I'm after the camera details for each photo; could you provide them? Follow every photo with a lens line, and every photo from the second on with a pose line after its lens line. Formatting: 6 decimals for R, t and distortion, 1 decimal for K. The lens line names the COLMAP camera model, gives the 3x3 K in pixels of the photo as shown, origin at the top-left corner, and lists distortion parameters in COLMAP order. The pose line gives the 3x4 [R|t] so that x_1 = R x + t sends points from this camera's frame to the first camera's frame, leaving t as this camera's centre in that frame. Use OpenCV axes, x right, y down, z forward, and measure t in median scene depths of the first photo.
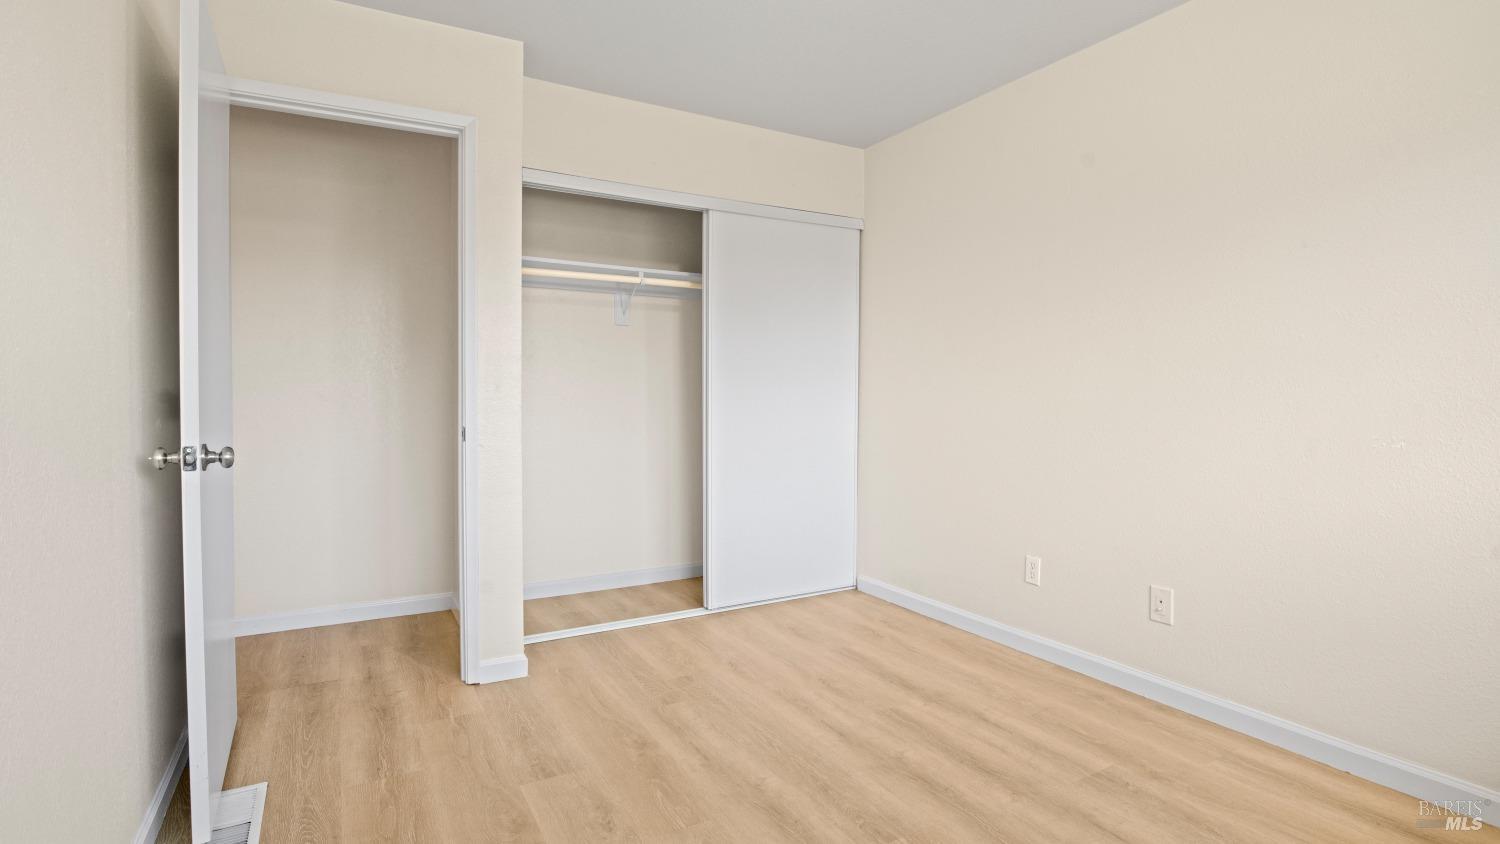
lens RADIAL K [[705.0, 0, 749.2], [0, 705.0, 411.2], [0, 0, 1]] dist [-0.025547, 0.001777]
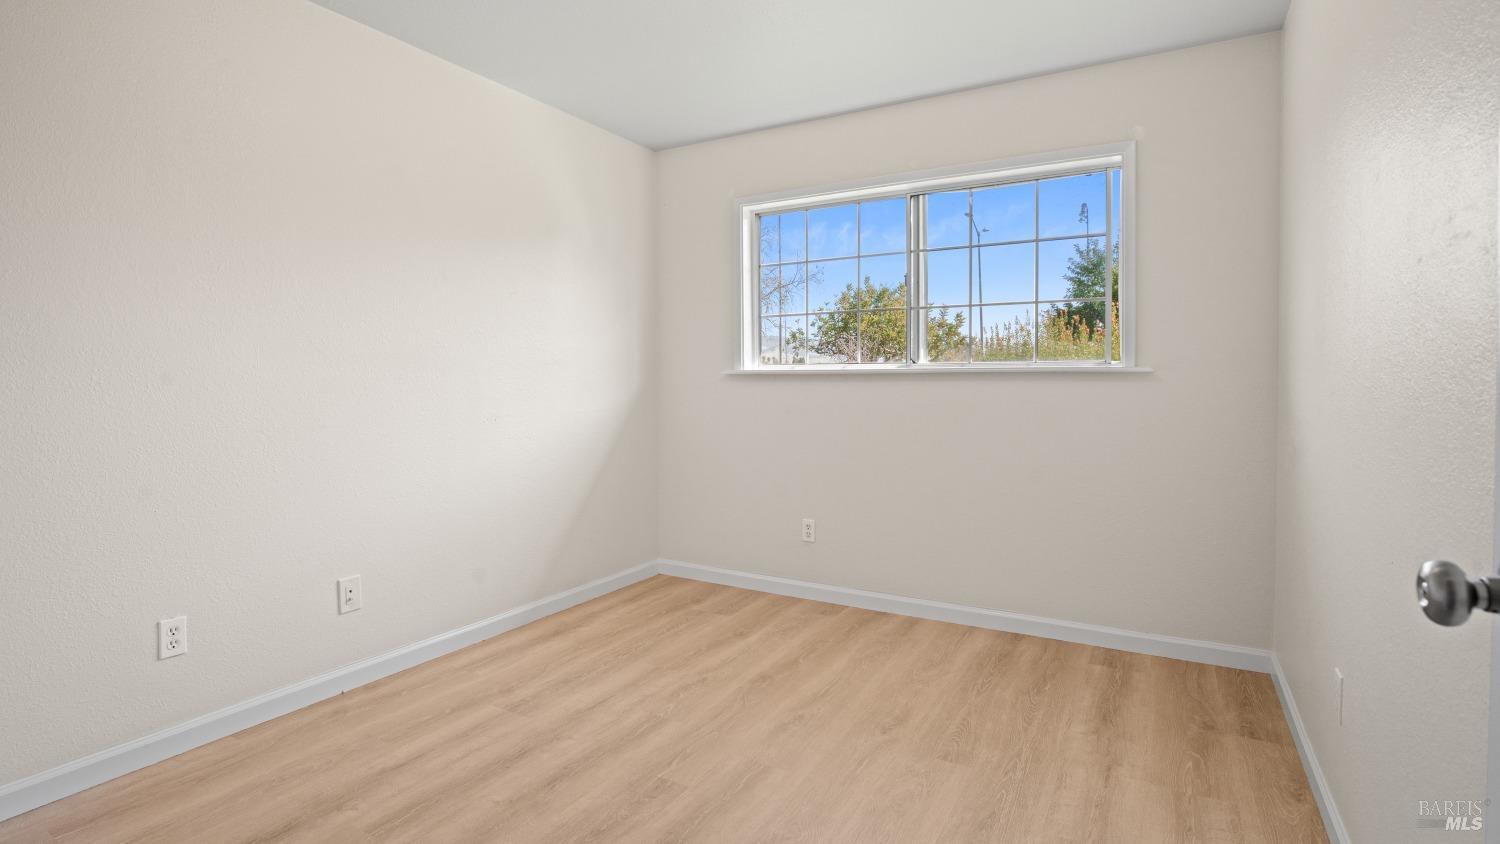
lens RADIAL K [[705.0, 0, 751.5], [0, 705.0, 425.9], [0, 0, 1]] dist [-0.025547, 0.001777]
pose [[-0.485534, -0.046750, 0.872967, -0.595487], [0.031463, 0.996988, 0.070891, -0.021882], [-0.873651, 0.061886, -0.482601, 1.003010]]
